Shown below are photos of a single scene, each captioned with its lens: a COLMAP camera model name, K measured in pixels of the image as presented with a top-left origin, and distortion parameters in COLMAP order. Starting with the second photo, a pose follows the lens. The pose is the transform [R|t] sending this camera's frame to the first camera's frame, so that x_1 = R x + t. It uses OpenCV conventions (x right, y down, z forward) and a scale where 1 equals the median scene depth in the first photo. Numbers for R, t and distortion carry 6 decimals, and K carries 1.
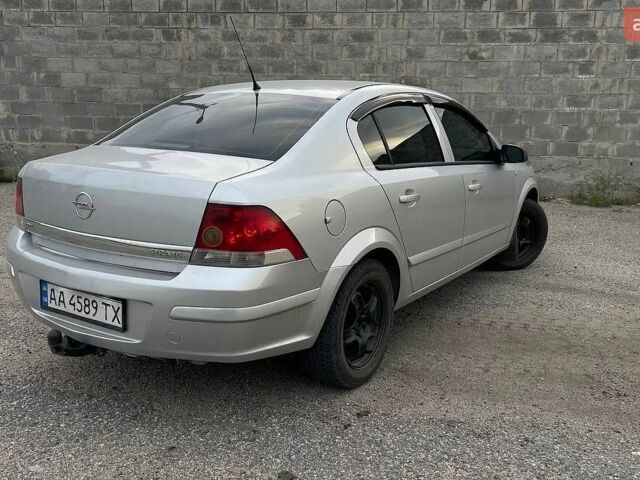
lens RADIAL K [[646.3, 0, 318.2], [0, 646.3, 240.7], [0, 0, 1]] dist [0.034524, 0.000000]
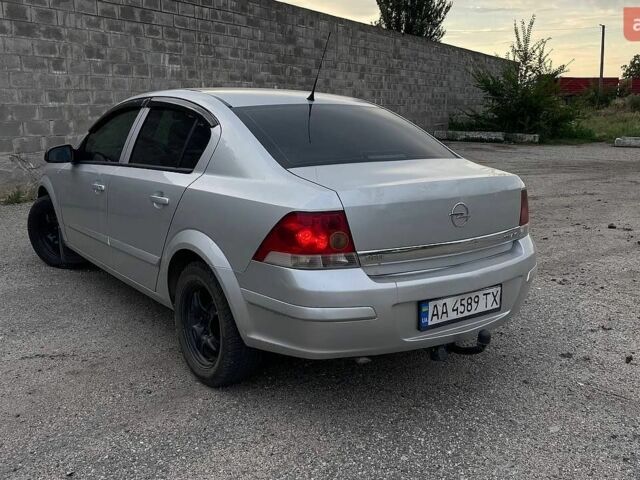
lens RADIAL K [[646.3, 0, 319.5], [0, 646.3, 241.7], [0, 0, 1]] dist [0.034524, 0.000000]
pose [[0.369280, -0.210140, 0.905248, -0.425073], [0.188044, 0.970845, 0.148659, -0.064240], [-0.910094, 0.115330, 0.398029, 0.231694]]
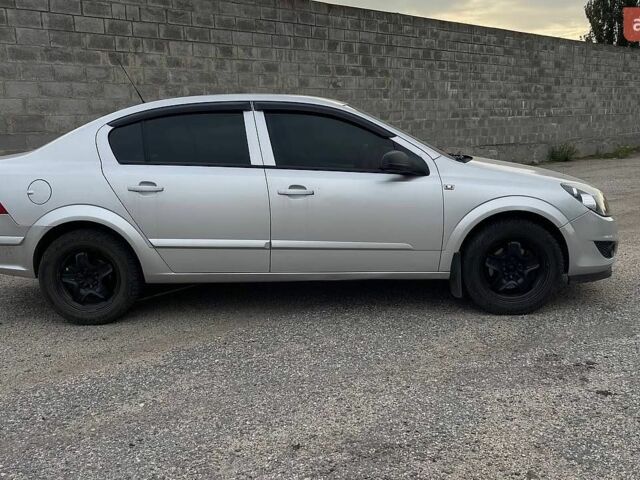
lens RADIAL K [[646.3, 0, 320.1], [0, 646.3, 242.1], [0, 0, 1]] dist [0.034524, 0.000000]
pose [[0.610970, -0.175779, 0.771892, -0.871774], [0.204949, 0.976917, 0.060246, -0.050929], [-0.764664, 0.121390, 0.632893, 0.205933]]
